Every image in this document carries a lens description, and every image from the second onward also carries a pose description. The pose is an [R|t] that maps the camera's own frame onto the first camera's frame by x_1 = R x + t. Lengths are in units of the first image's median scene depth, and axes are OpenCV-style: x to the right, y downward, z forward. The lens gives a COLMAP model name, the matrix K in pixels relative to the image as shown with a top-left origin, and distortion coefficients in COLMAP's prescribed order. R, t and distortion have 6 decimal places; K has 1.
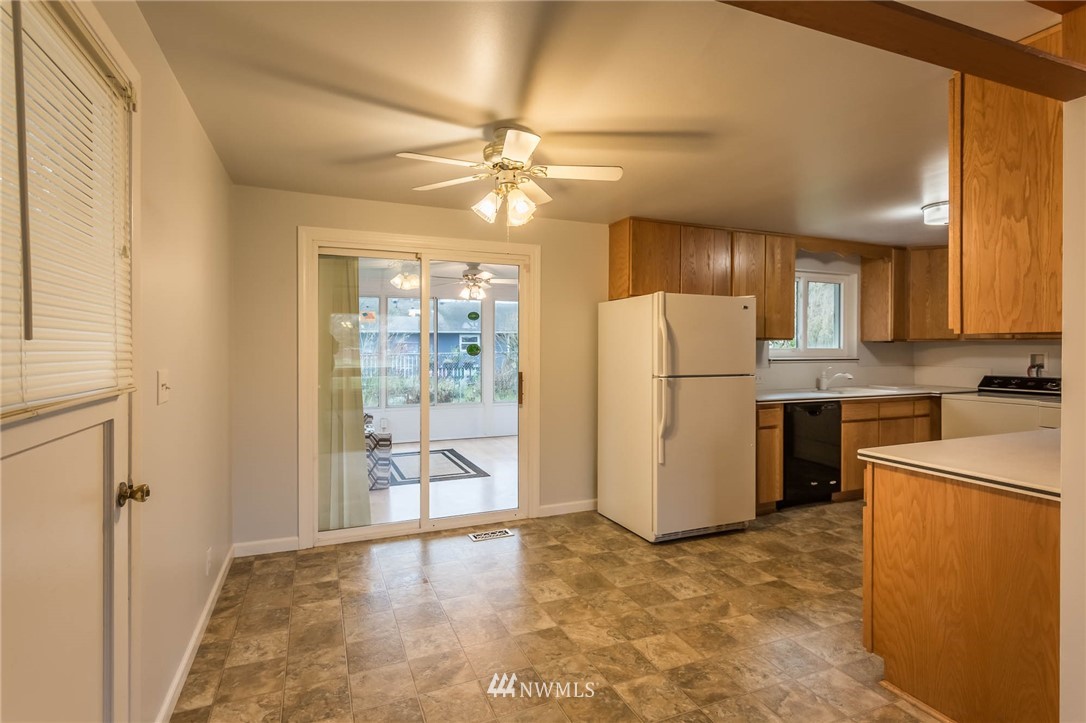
lens RADIAL K [[519.6, 0, 529.2], [0, 519.6, 349.2], [0, 0, 1]] dist [0.002601, -0.000445]
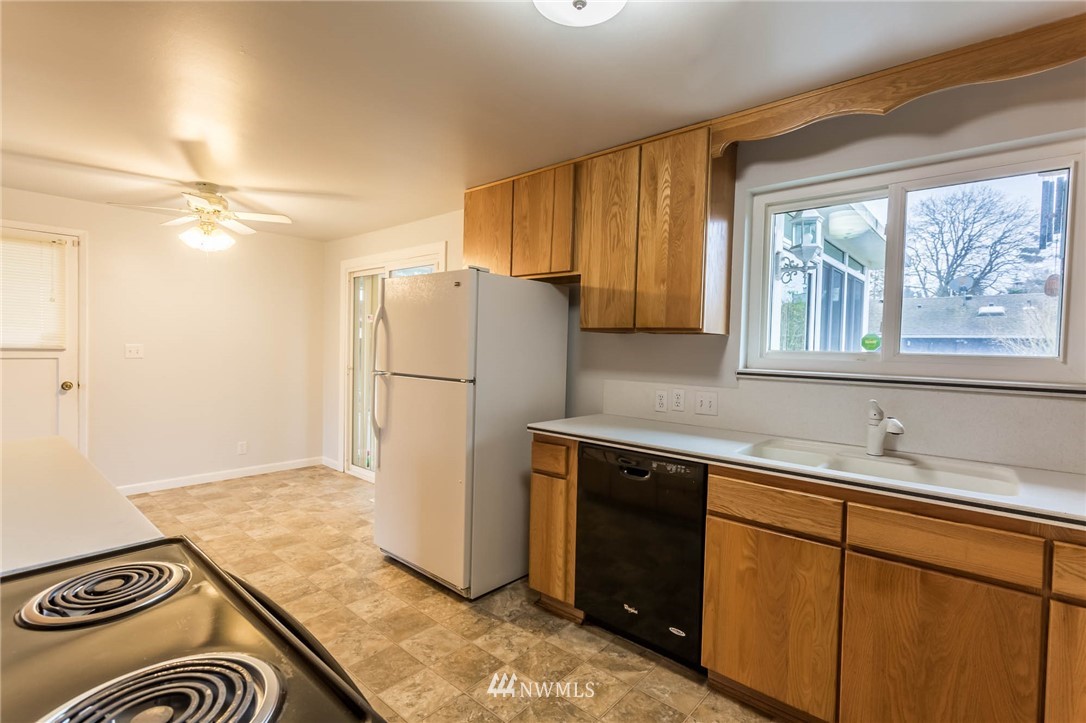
lens RADIAL K [[519.6, 0, 553.7], [0, 519.6, 360.2], [0, 0, 1]] dist [0.002601, -0.000445]
pose [[0.445829, 0.034821, -0.894441, 0.932041], [-0.026612, 0.999317, 0.025639, 0.000498], [0.894723, 0.012372, 0.446451, 0.674691]]
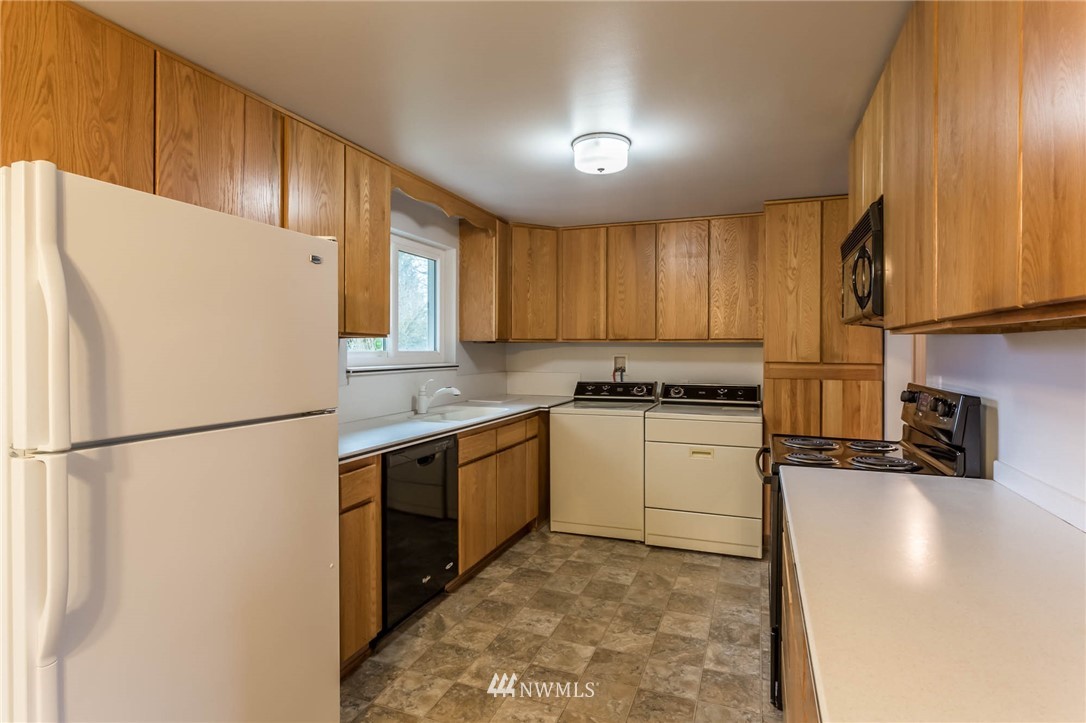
lens RADIAL K [[560.4, 0, 526.3], [0, 560.4, 355.8], [0, 0, 1]] dist [-0.004759, 0.001811]
pose [[0.708795, -0.009319, 0.705353, 0.174248], [0.003246, 0.999945, 0.009949, -0.002783], [-0.705407, -0.004762, 0.708786, 0.451691]]
